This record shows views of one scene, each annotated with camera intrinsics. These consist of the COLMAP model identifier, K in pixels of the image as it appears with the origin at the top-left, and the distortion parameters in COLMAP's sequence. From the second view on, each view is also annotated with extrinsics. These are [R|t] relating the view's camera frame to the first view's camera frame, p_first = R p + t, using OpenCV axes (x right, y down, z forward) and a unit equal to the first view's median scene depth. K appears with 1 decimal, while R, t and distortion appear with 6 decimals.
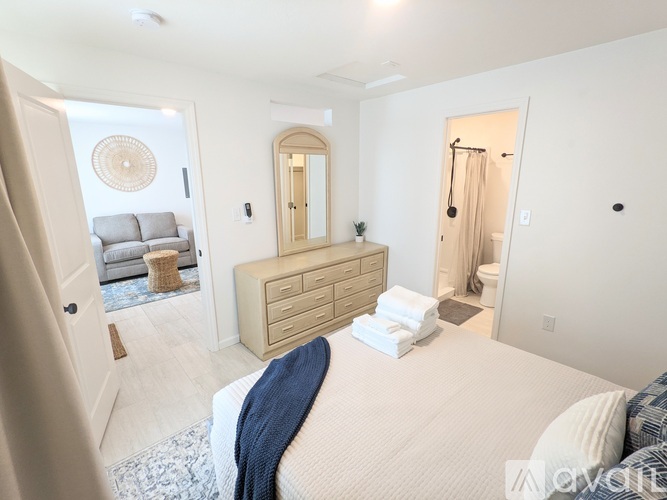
lens RADIAL K [[314.5, 0, 331.8], [0, 314.5, 250.7], [0, 0, 1]] dist [-0.003429, -0.000777]
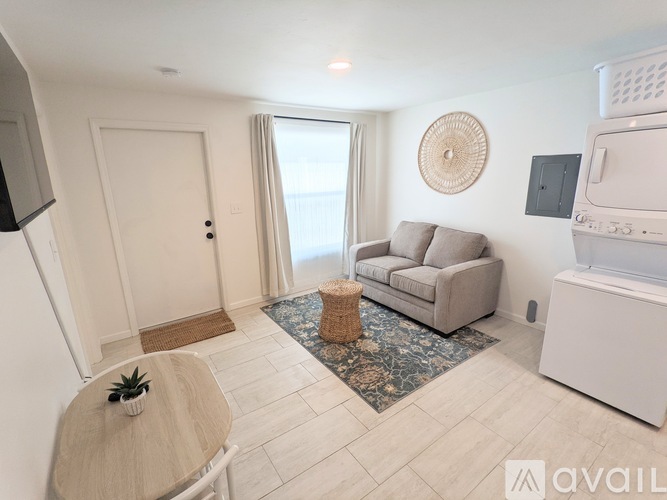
lens RADIAL K [[314.5, 0, 331.8], [0, 314.5, 250.7], [0, 0, 1]] dist [-0.003429, -0.000777]
pose [[-0.107866, 0.254558, -0.961023, 0.098240], [-0.212192, 0.938493, 0.272407, -0.215620], [0.971257, 0.233305, -0.047217, 0.850291]]
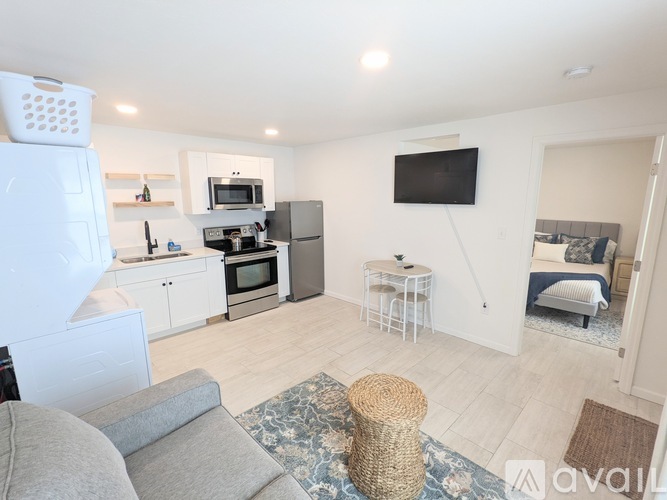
lens RADIAL K [[314.5, 0, 331.8], [0, 314.5, 250.7], [0, 0, 1]] dist [-0.003429, -0.000777]
pose [[-0.055473, -0.176211, 0.982788, -0.770805], [0.239979, 0.953097, 0.184433, -0.219645], [-0.969192, 0.246079, -0.010584, 0.877829]]
